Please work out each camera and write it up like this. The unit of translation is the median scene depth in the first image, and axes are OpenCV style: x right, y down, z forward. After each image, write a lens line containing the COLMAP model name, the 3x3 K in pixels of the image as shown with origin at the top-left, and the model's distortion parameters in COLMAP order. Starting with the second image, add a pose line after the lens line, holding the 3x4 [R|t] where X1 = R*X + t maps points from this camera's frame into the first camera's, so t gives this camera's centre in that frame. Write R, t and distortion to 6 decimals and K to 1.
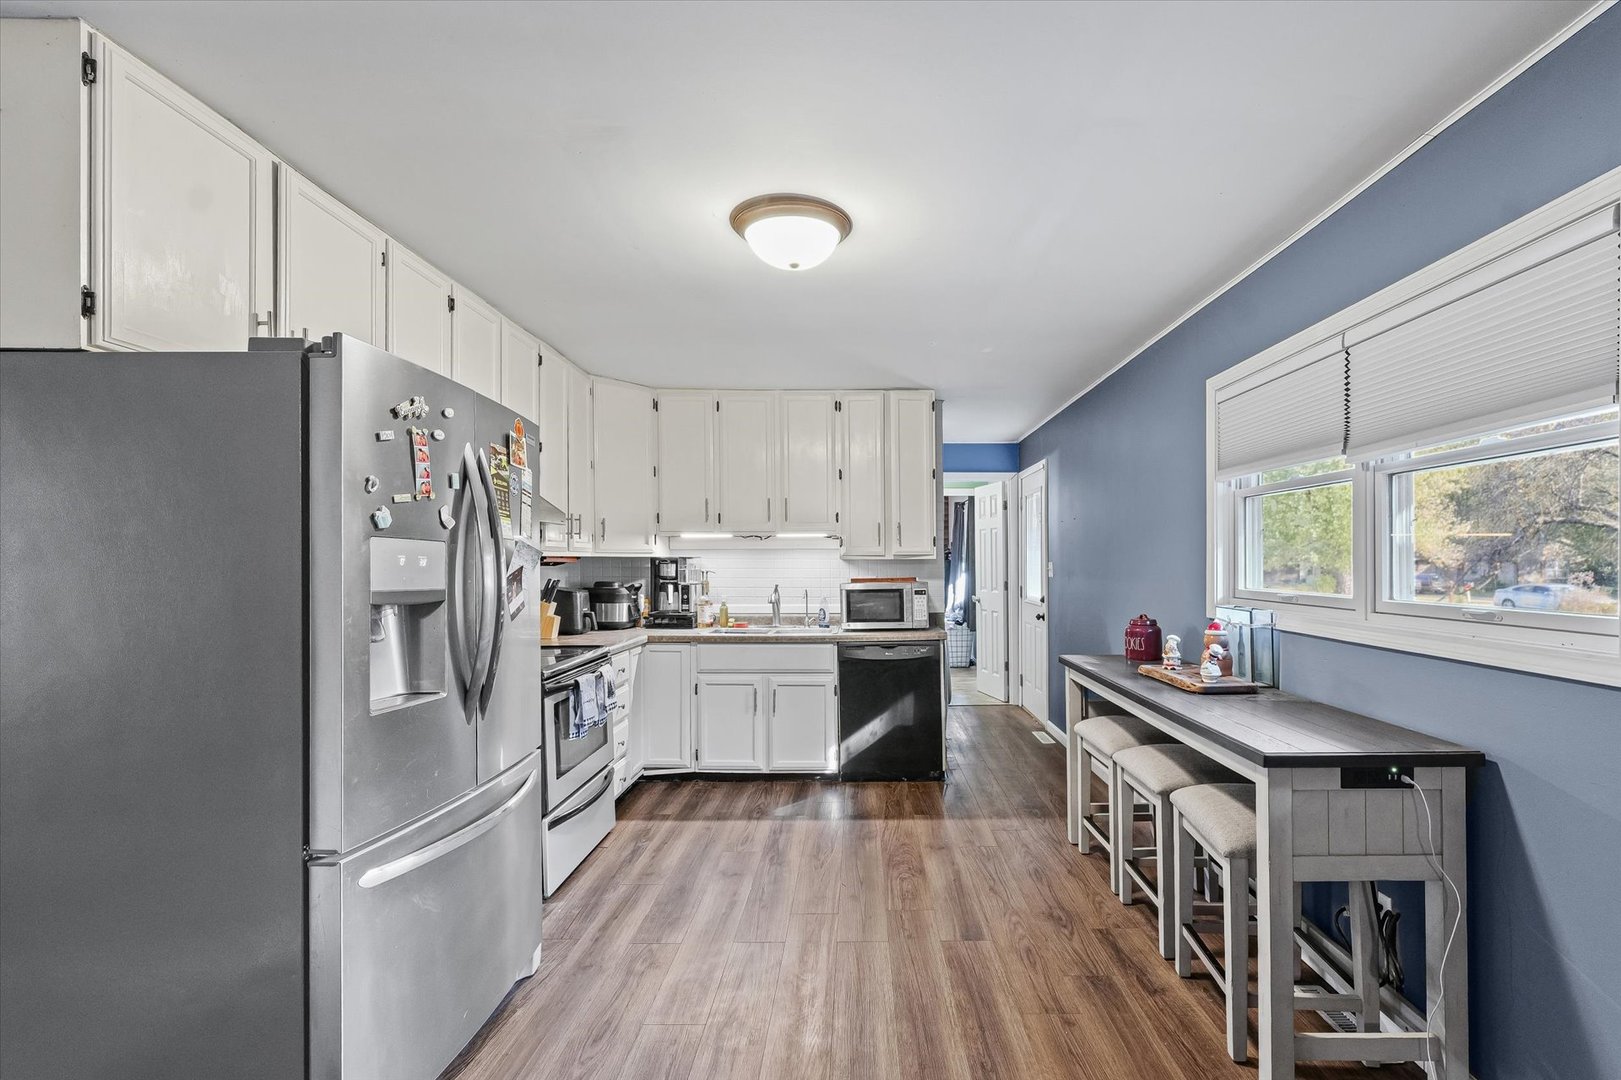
lens RADIAL K [[759.2, 0, 810.5], [0, 759.2, 540.0], [0, 0, 1]] dist [0.000196, 0.000628]
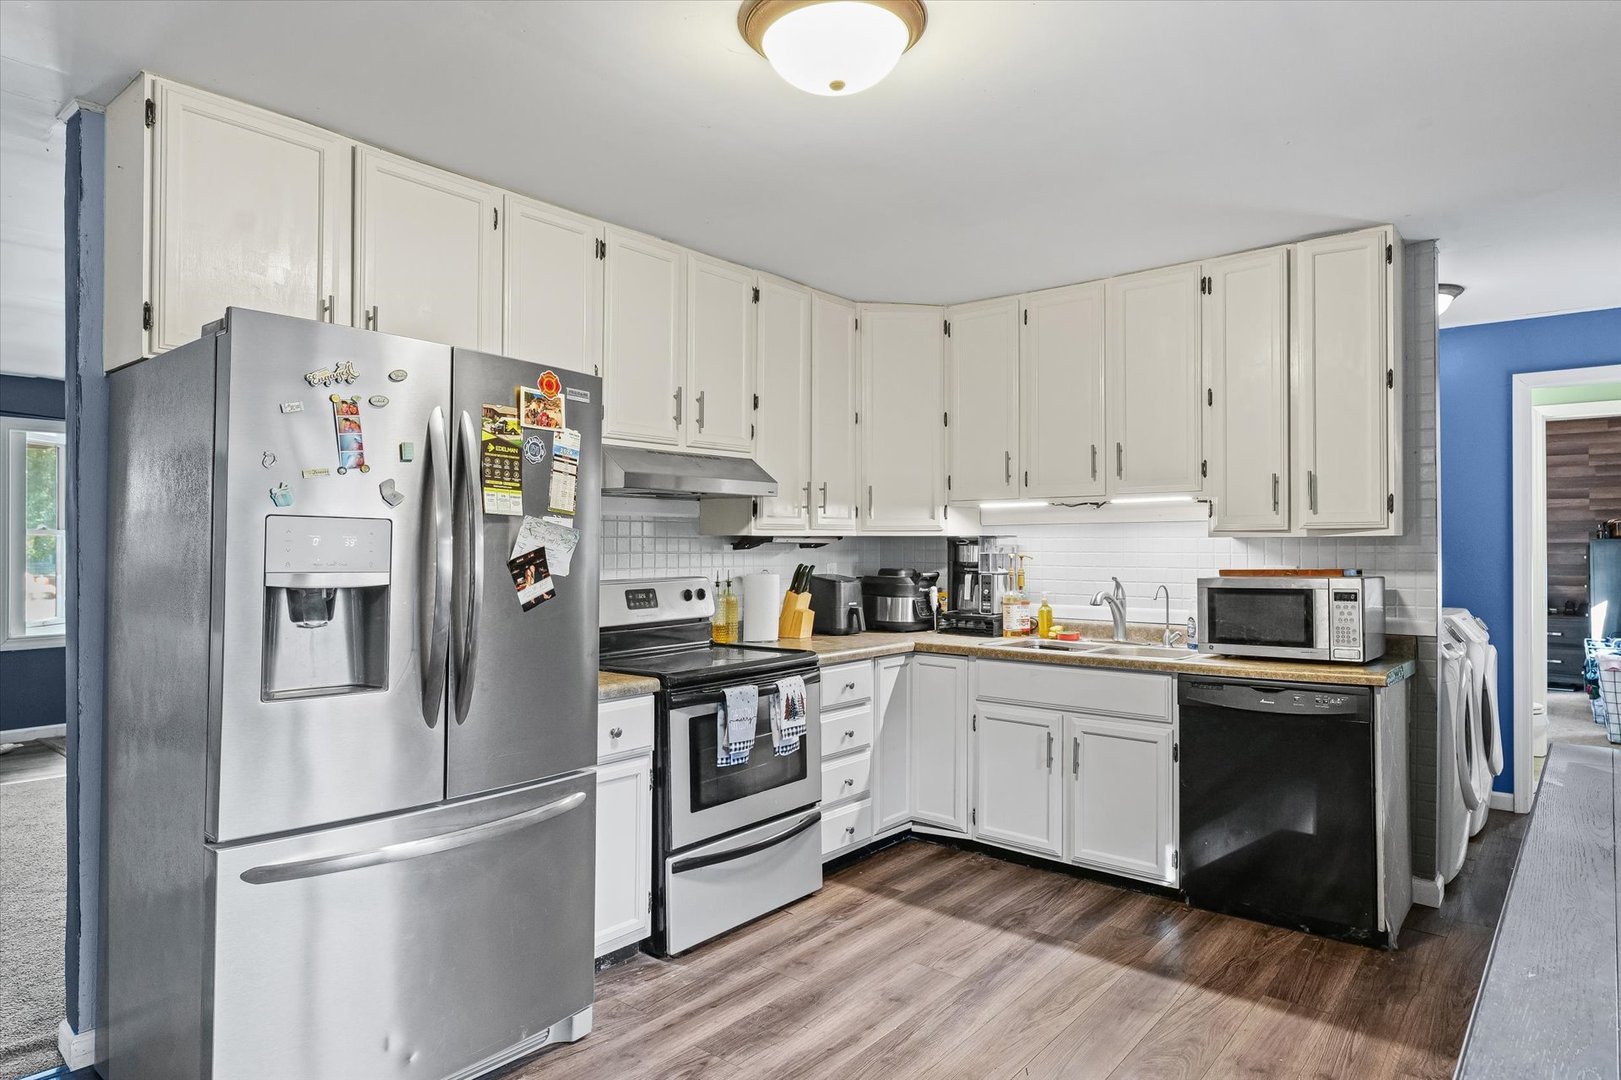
lens RADIAL K [[950.6, 0, 811.5], [0, 950.6, 521.1], [0, 0, 1]] dist [0.002757, -0.000187]
pose [[0.762272, -0.017363, -0.647024, 0.306285], [0.020417, 0.999788, -0.002776, 0.008415], [0.646935, -0.011094, 0.762465, 0.229838]]
